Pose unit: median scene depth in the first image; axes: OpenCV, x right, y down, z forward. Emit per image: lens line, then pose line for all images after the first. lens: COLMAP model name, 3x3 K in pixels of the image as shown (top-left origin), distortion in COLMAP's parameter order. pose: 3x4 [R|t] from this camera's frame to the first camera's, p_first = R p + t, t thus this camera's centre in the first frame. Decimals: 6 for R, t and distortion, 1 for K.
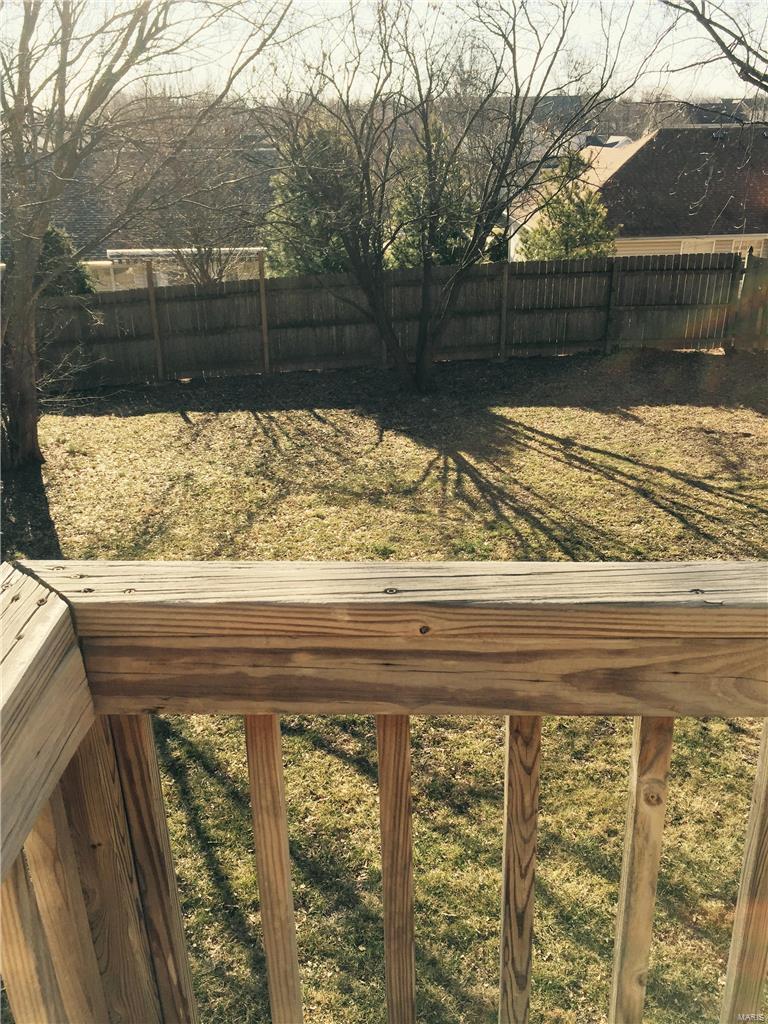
lens RADIAL K [[883.2, 0, 390.3], [0, 883.2, 509.7], [0, 0, 1]] dist [0.076964, -0.084421]
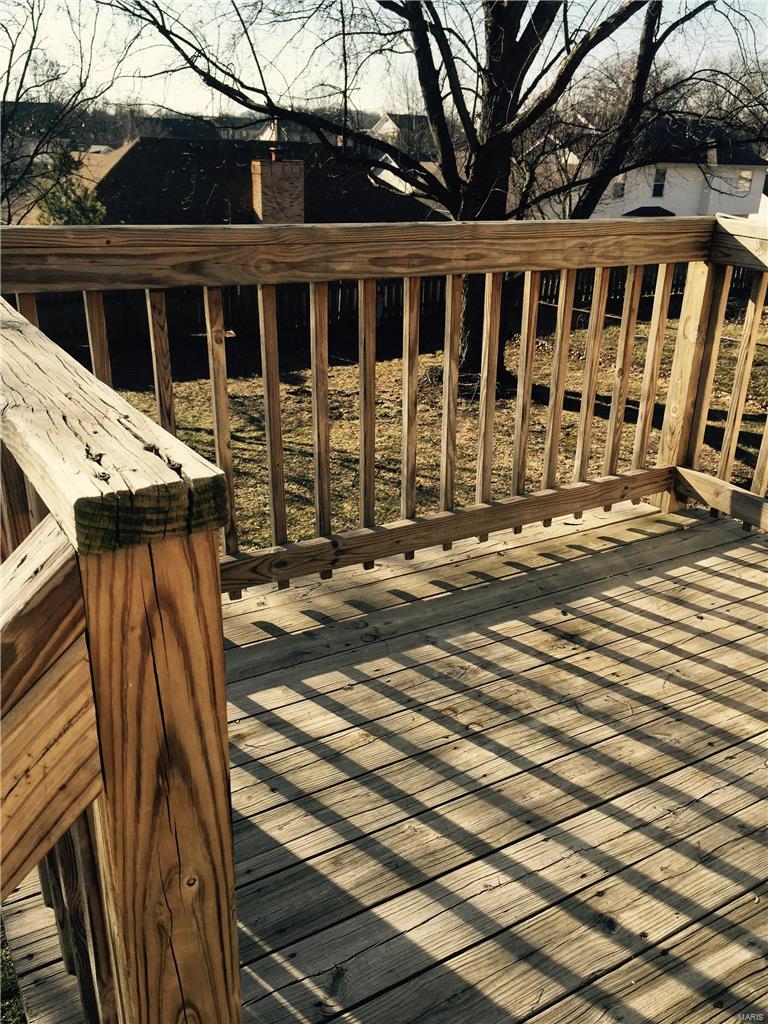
lens RADIAL K [[883.2, 0, 384.6], [0, 883.2, 511.6], [0, 0, 1]] dist [0.076964, -0.084421]
pose [[0.867008, -0.157547, 0.472733, -0.038894], [0.164088, 0.986057, 0.027679, 0.062797], [-0.470502, 0.053572, 0.880771, -0.094732]]
